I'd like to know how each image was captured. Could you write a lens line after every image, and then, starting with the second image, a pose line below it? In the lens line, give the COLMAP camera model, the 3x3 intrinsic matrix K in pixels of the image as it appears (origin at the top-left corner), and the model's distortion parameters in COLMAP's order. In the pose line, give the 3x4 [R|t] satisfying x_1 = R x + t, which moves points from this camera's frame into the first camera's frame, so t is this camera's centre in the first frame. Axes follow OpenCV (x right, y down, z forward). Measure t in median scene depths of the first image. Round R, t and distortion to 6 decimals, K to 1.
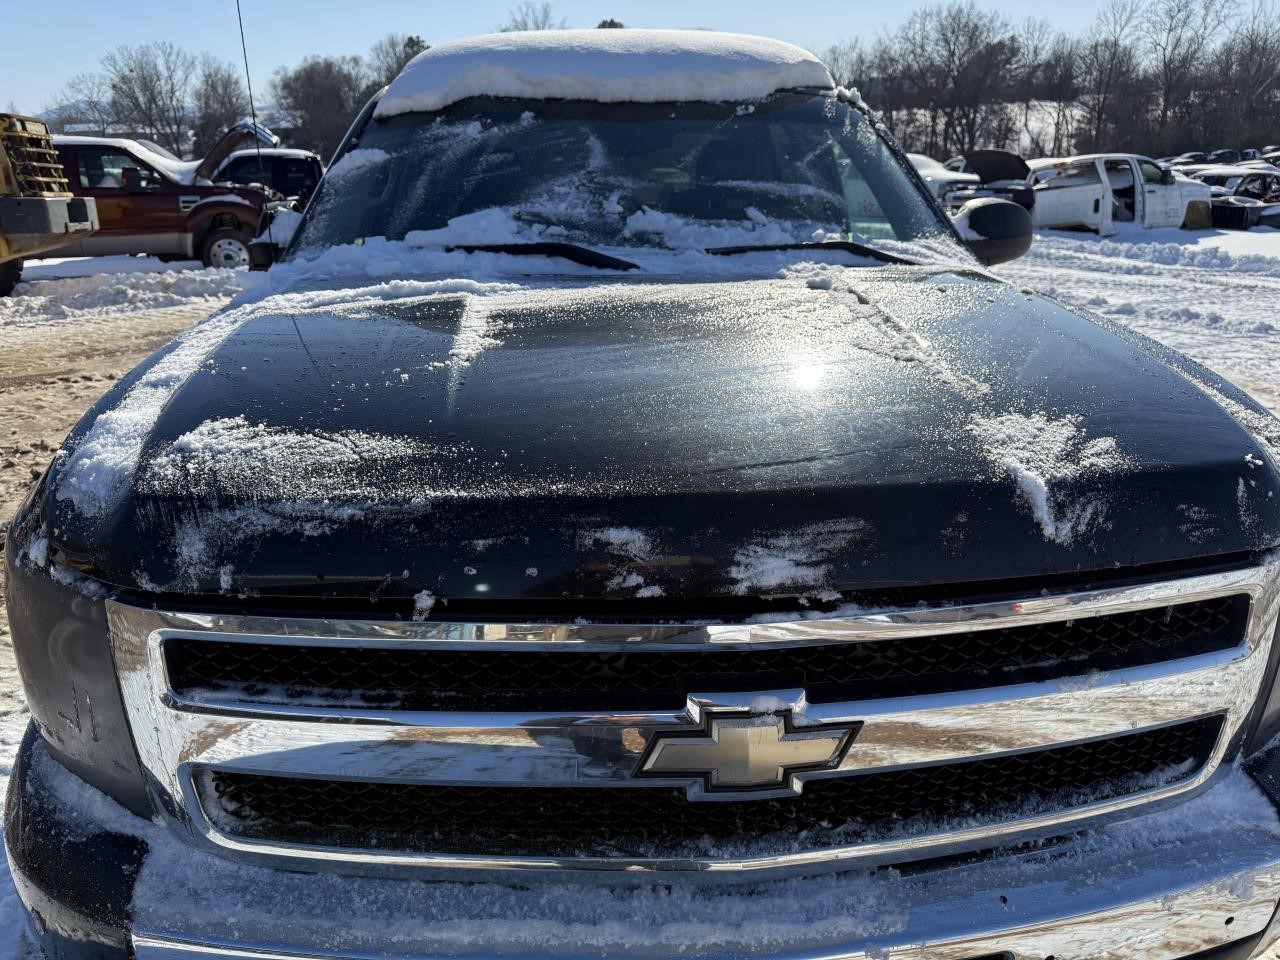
lens RADIAL K [[872.4, 0, 640.0], [0, 872.4, 480.0], [0, 0, 1]] dist [0.036879, -0.038767]
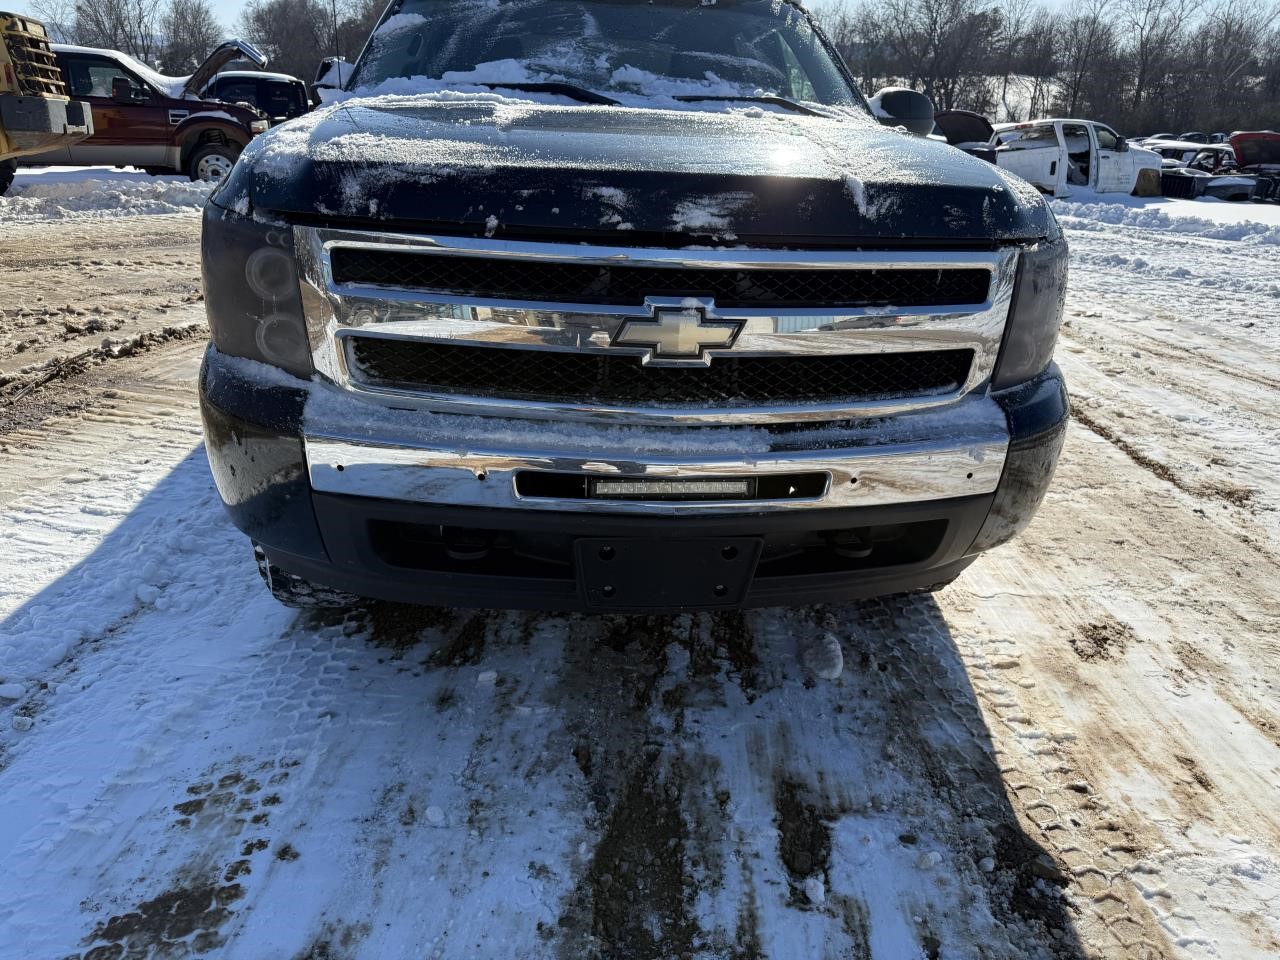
lens RADIAL K [[882.4, 0, 640.0], [0, 882.4, 480.0], [0, 0, 1]] dist [0.026584, -0.023244]
pose [[0.998650, 0.035330, 0.038077, -0.000854], [-0.036667, 0.998714, 0.035023, 0.064615], [-0.036791, -0.036372, 0.998661, -0.085013]]
